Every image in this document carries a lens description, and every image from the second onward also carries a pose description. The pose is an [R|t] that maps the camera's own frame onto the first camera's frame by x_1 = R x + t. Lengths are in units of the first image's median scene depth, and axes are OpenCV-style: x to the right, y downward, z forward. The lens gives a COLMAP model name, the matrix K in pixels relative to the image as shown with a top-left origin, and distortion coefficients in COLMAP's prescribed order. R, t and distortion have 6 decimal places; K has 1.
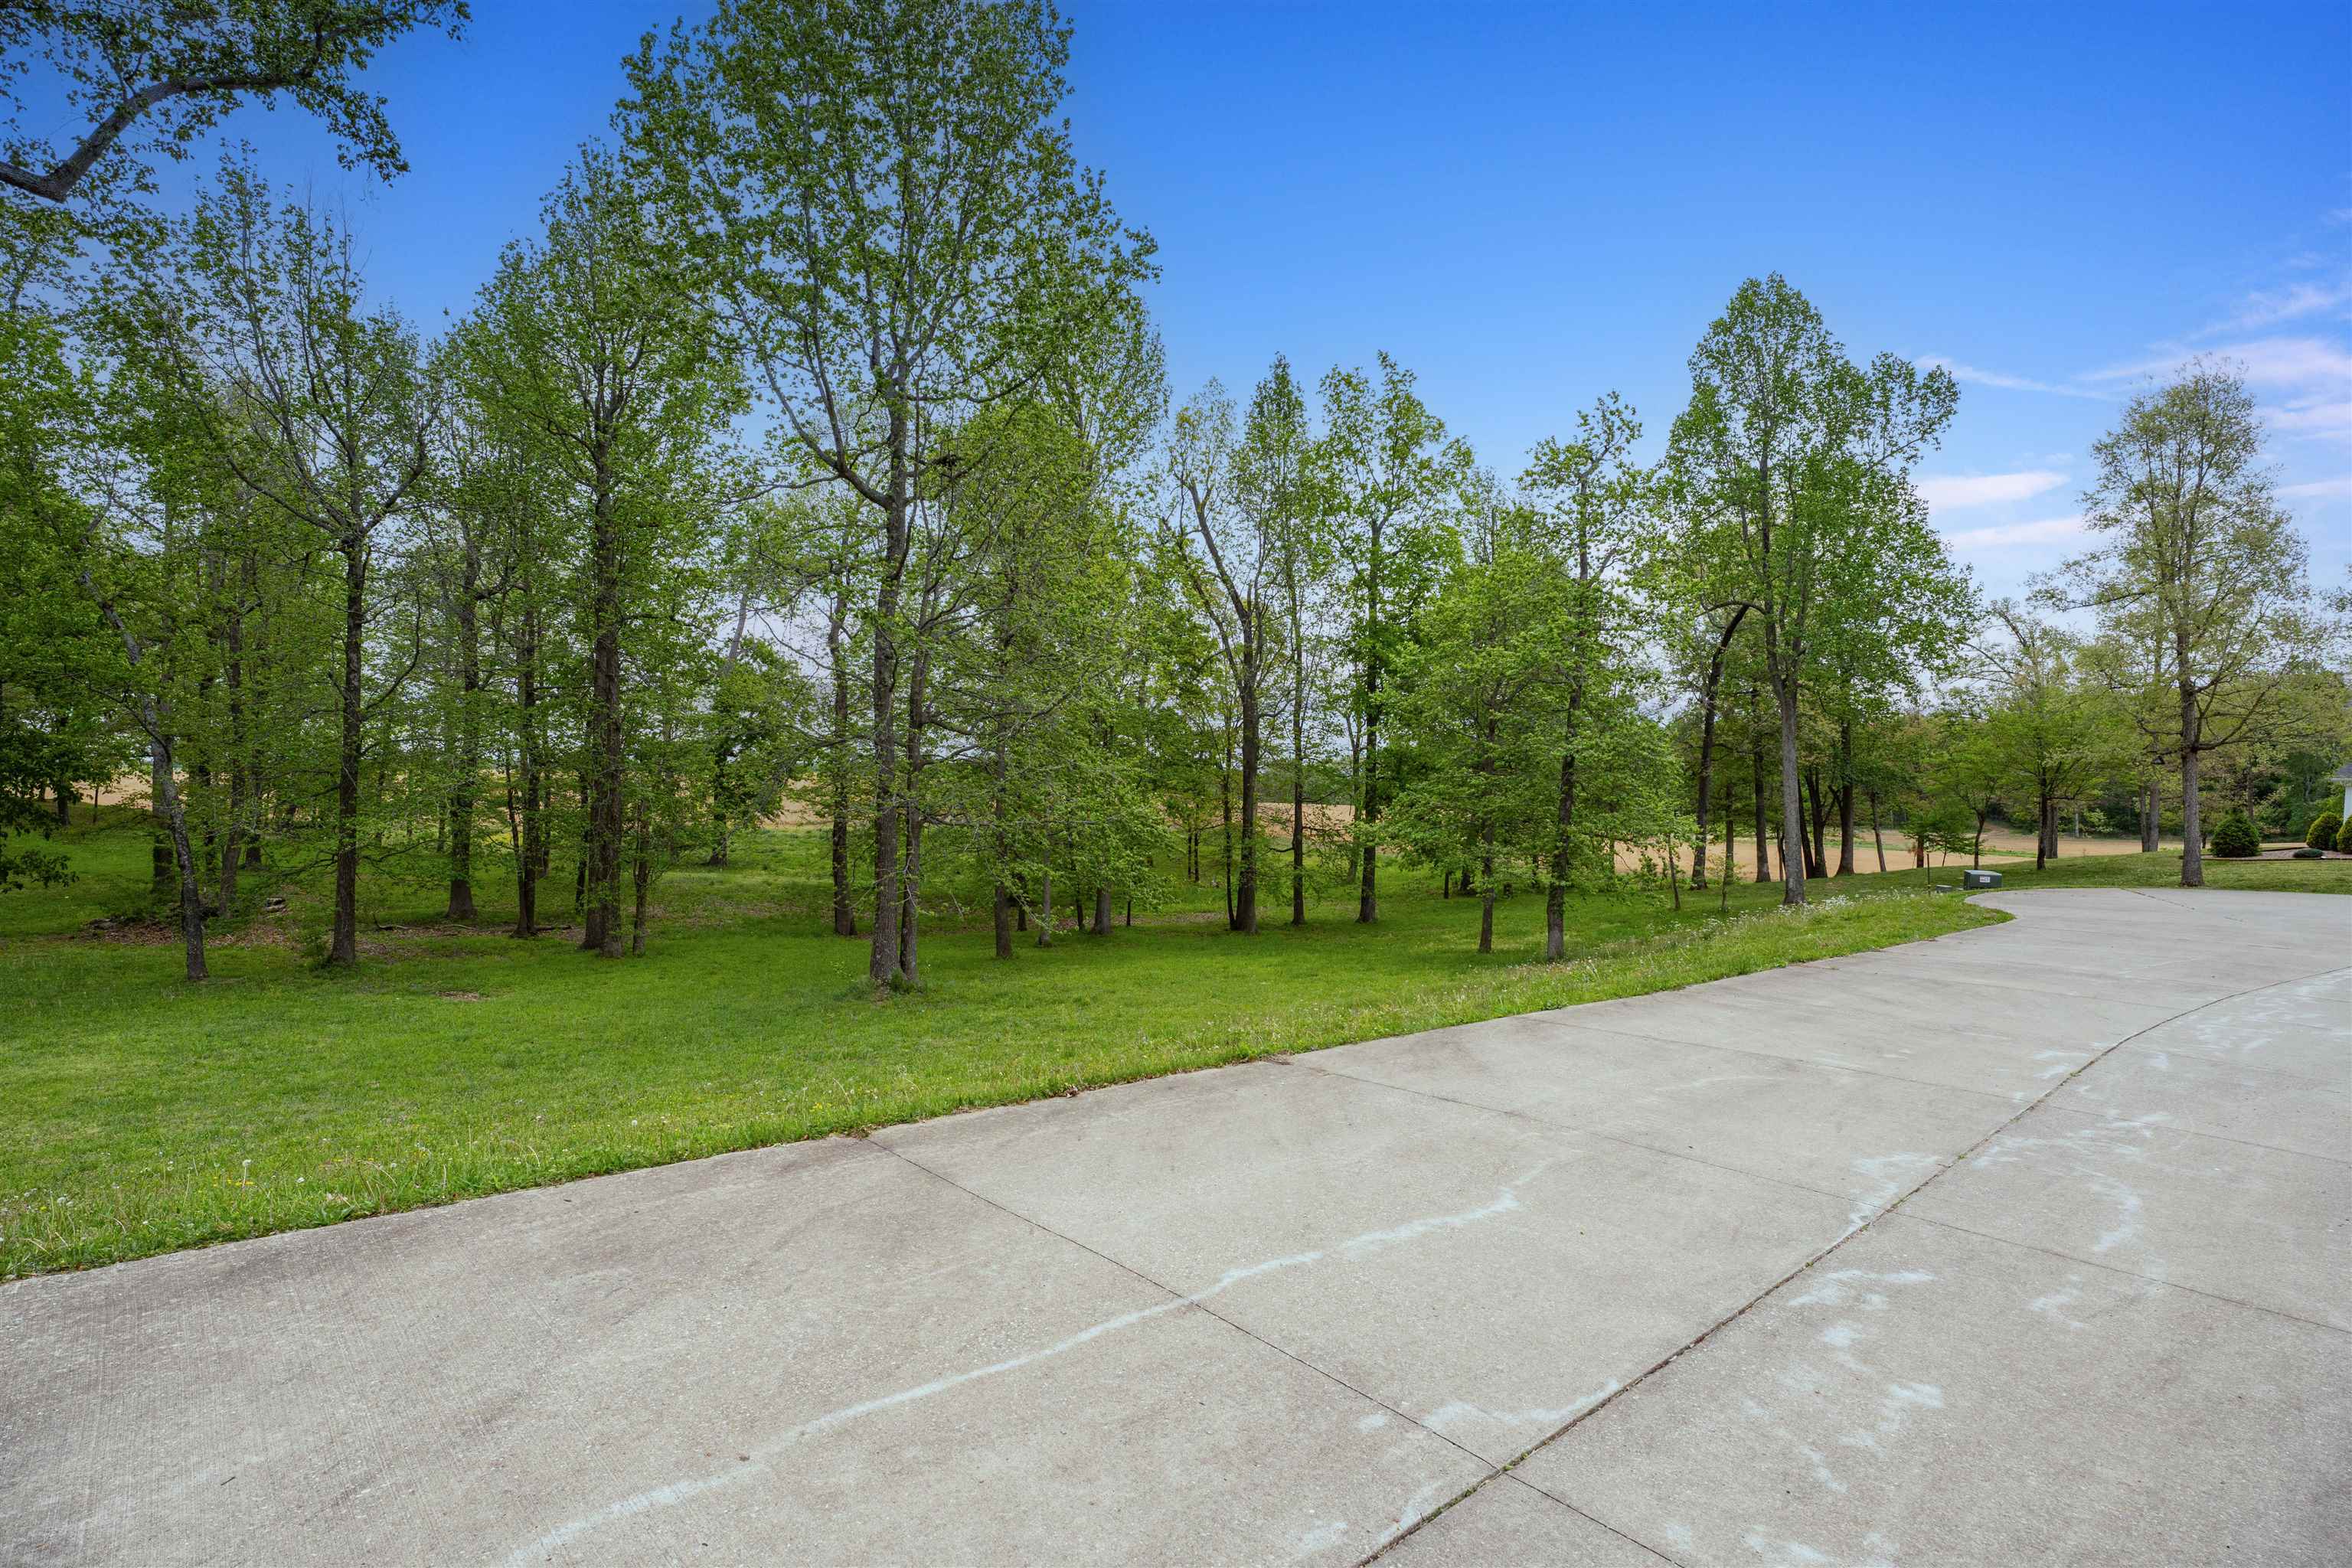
lens RADIAL K [[1103.8, 0, 1176.0], [0, 1103.8, 784.0], [0, 0, 1]] dist [-0.000274, 0.000044]
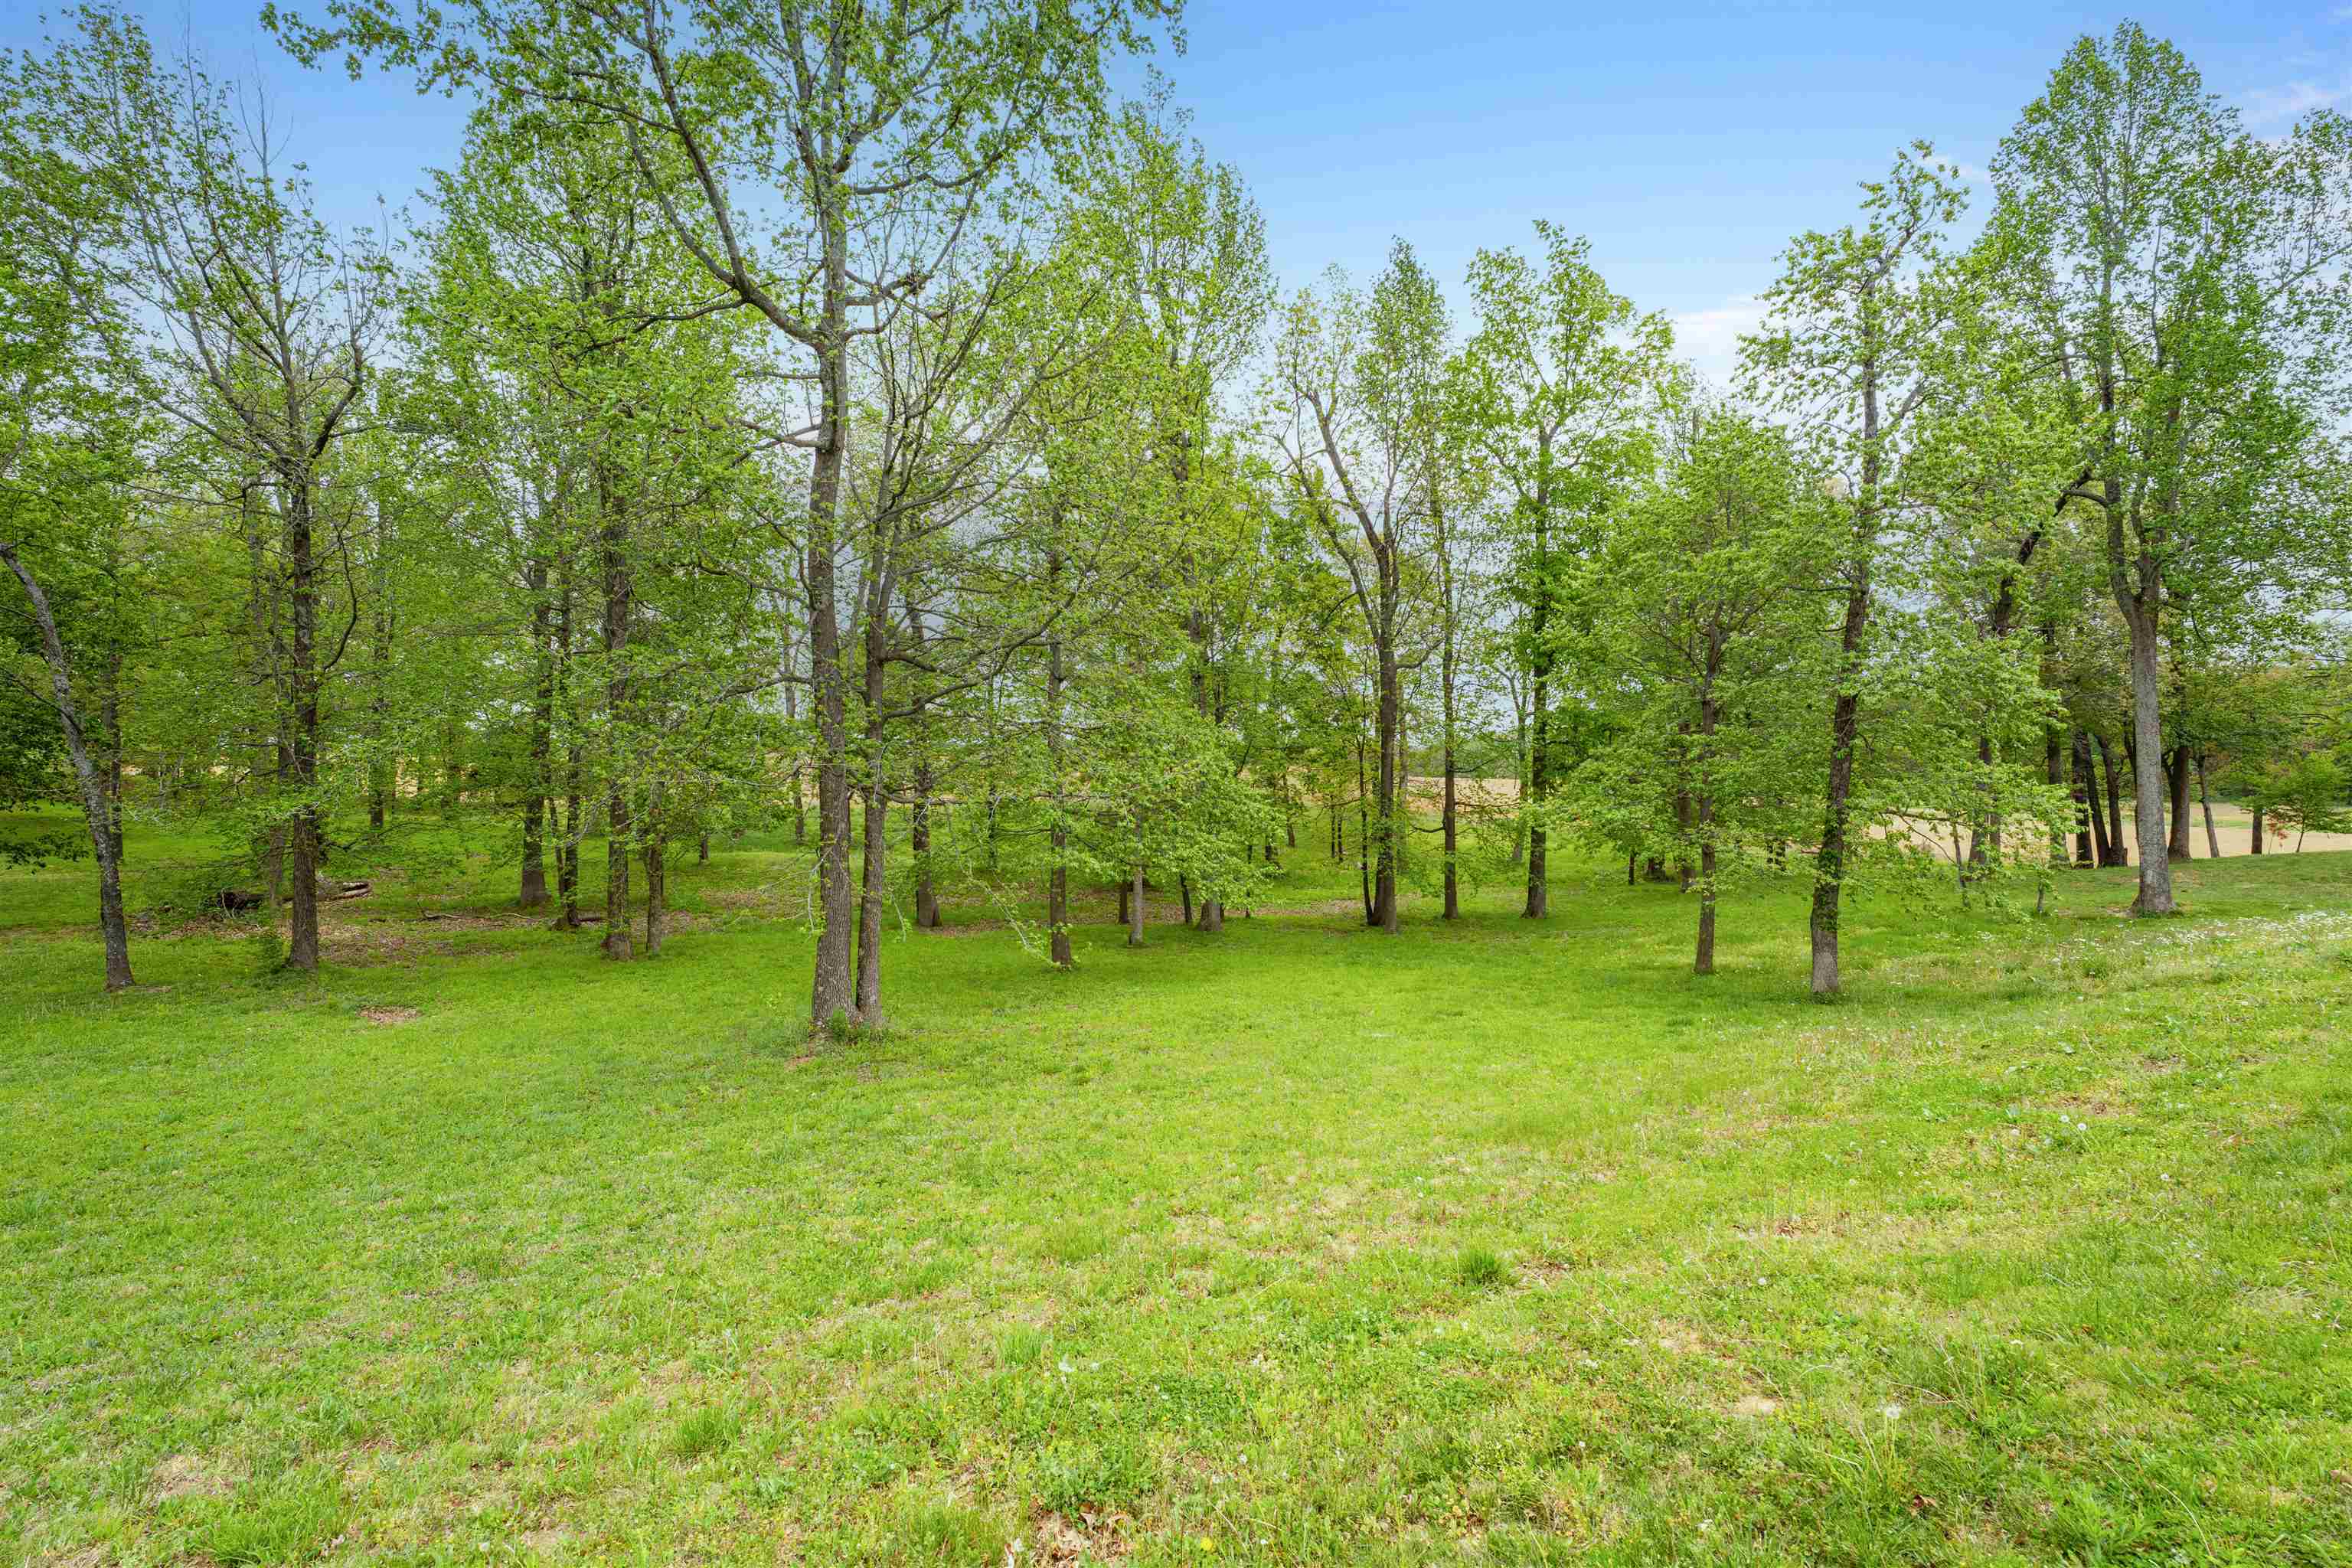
lens RADIAL K [[939.7, 0, 1176.0], [0, 939.7, 784.0], [0, 0, 1]] dist [-0.022474, -0.000230]
pose [[0.981136, -0.006108, -0.193222, 0.045041], [0.010676, 0.999687, 0.022609, 0.006515], [0.193024, -0.024246, 0.980894, 0.262897]]
